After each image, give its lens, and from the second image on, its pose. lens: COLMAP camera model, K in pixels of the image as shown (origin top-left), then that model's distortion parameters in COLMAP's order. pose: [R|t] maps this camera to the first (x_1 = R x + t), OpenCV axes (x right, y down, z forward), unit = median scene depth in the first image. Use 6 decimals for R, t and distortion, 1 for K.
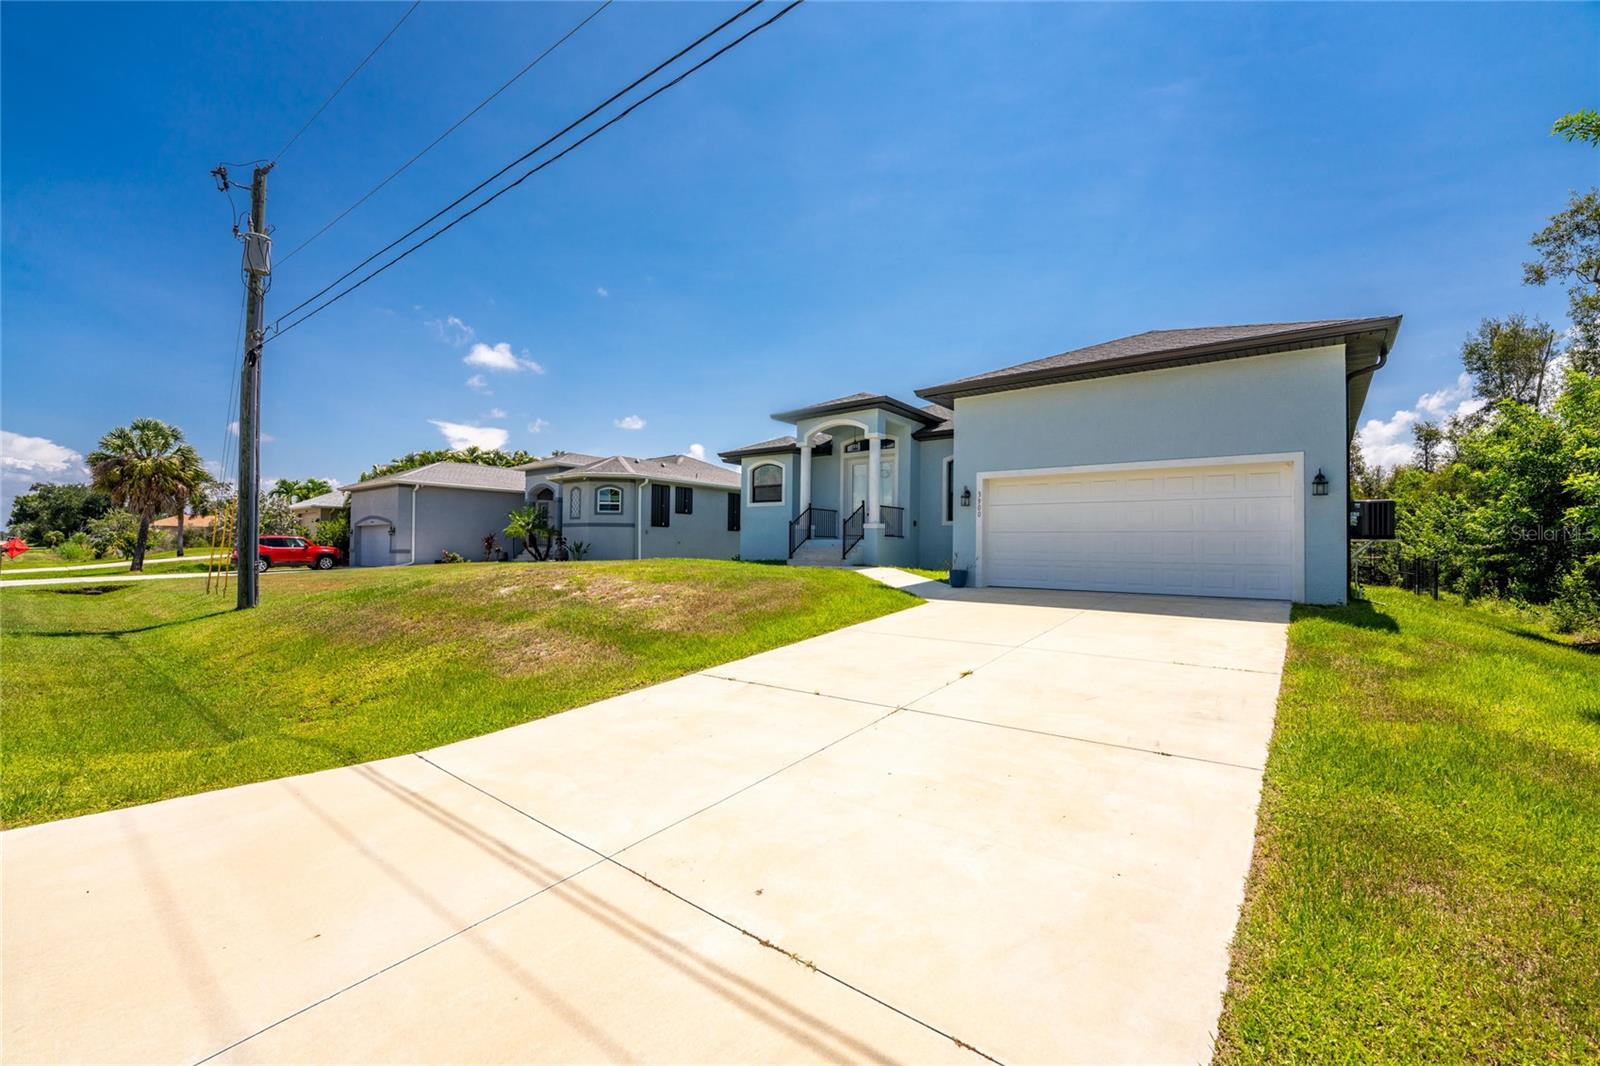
lens RADIAL K [[671.5, 0, 791.2], [0, 671.5, 538.2], [0, 0, 1]] dist [-0.018773, -0.000333]
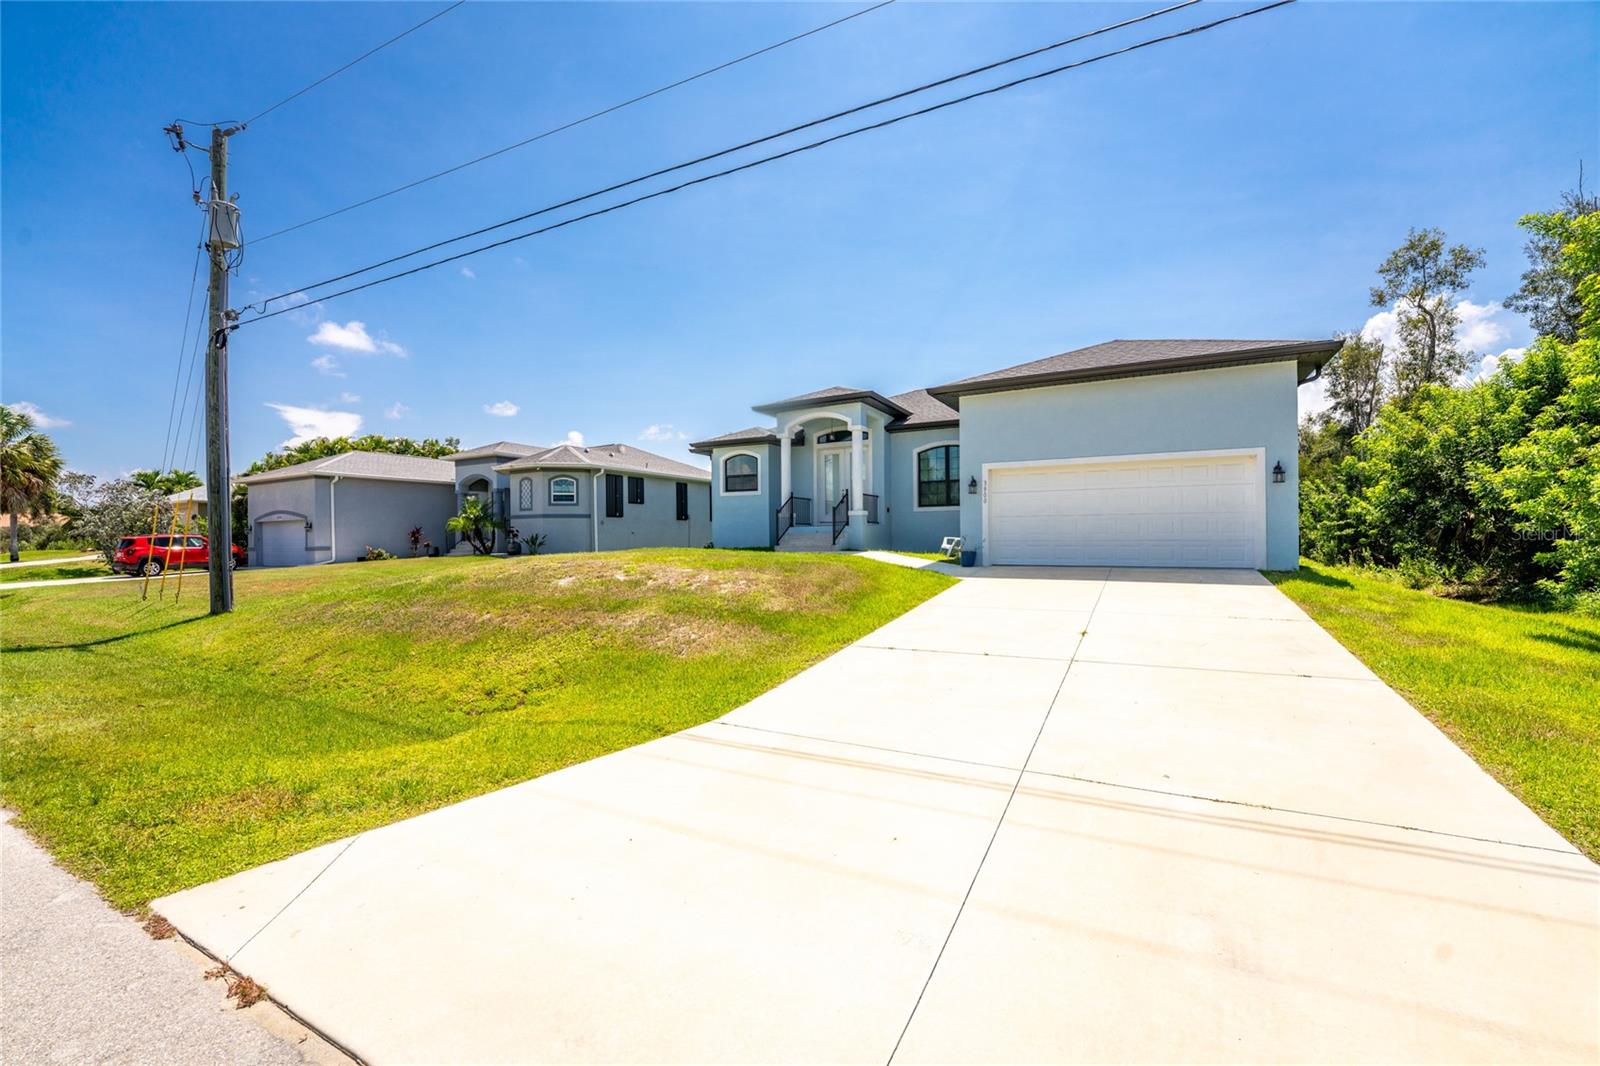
lens RADIAL K [[671.5, 0, 792.8], [0, 671.5, 545.7], [0, 0, 1]] dist [-0.018773, -0.000333]
pose [[0.984276, -0.023964, 0.175001, -0.149584], [0.018780, 0.999336, 0.031222, -0.001301], [-0.175633, -0.027444, 0.984073, -0.030570]]
